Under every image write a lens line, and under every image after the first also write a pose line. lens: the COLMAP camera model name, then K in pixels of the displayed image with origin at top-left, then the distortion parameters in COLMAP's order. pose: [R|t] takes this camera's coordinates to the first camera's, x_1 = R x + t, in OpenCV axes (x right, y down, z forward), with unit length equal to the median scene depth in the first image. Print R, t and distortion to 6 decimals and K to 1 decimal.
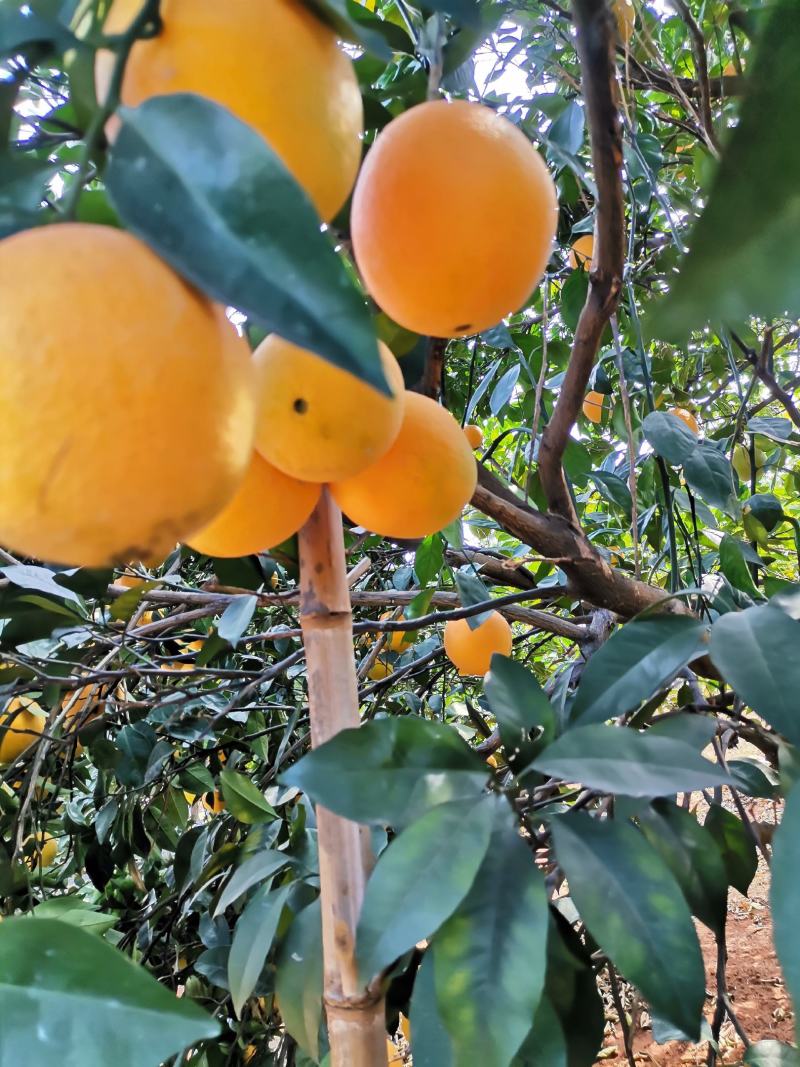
lens RADIAL K [[796.4, 0, 398.8], [0, 796.4, 530.9], [0, 0, 1]] dist [-0.000925, -0.003642]
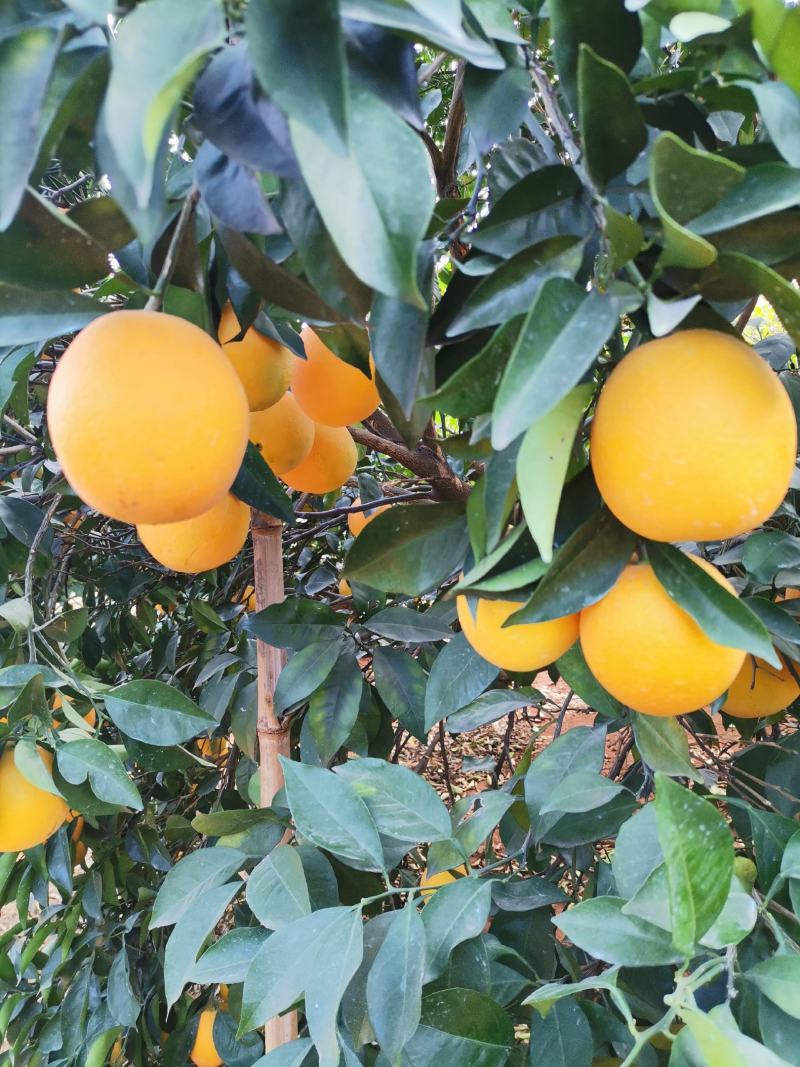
lens RADIAL K [[796.4, 0, 399.6], [0, 796.4, 534.4], [0, 0, 1]] dist [-0.000925, -0.003642]
pose [[0.995110, 0.056054, 0.081330, 0.079362], [-0.073629, 0.969812, 0.232473, -0.418135], [-0.065844, -0.237325, 0.969196, -0.954271]]
